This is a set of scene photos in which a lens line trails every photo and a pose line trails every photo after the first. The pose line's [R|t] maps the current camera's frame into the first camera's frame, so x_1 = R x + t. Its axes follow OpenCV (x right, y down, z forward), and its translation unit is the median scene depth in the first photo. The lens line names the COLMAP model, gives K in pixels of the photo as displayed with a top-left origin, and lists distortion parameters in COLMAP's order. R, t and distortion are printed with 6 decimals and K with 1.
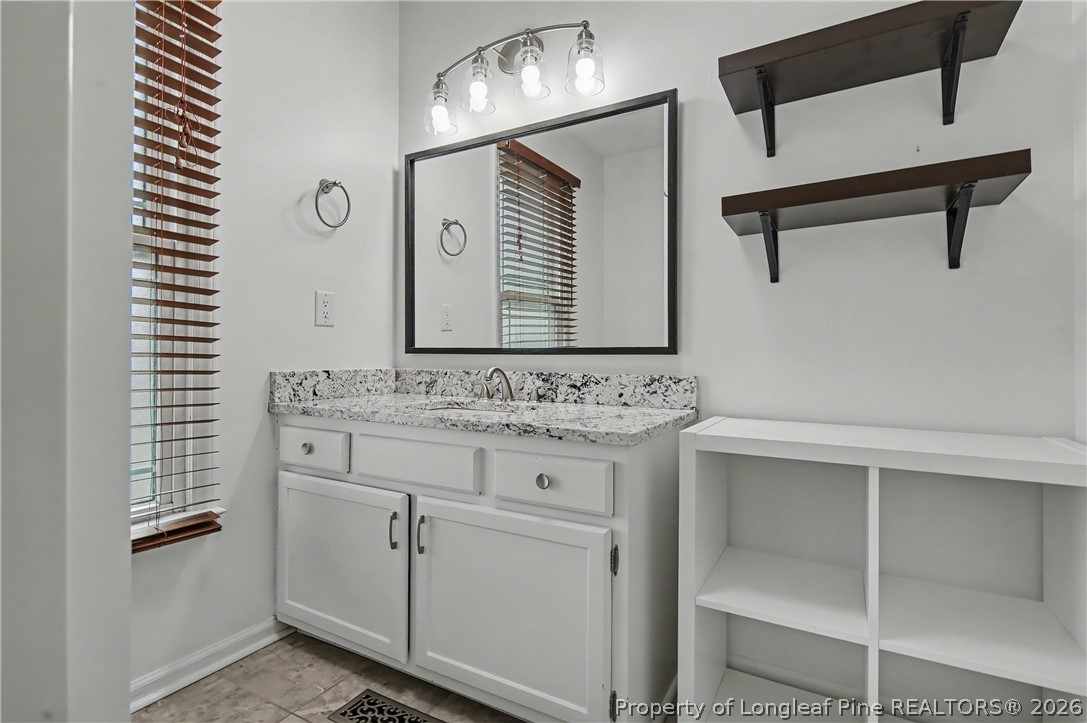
lens RADIAL K [[520.8, 0, 542.5], [0, 520.8, 351.6], [0, 0, 1]] dist [-0.000931, -0.000408]
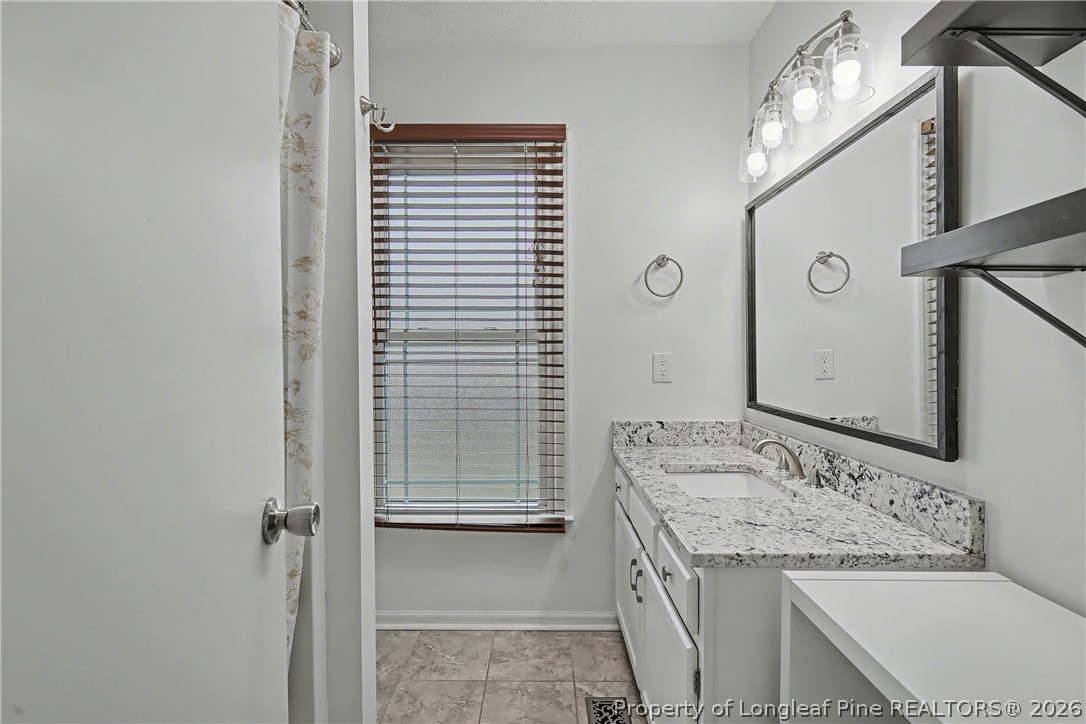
lens RADIAL K [[552.2, 0, 543.0], [0, 552.2, 362.0], [0, 0, 1]] dist [-0.000557, -0.000511]
pose [[0.484260, 0.008776, -0.874880, 0.570602], [0.012274, 0.999783, 0.016823, -0.128413], [0.874838, -0.018885, 0.484048, 0.189821]]
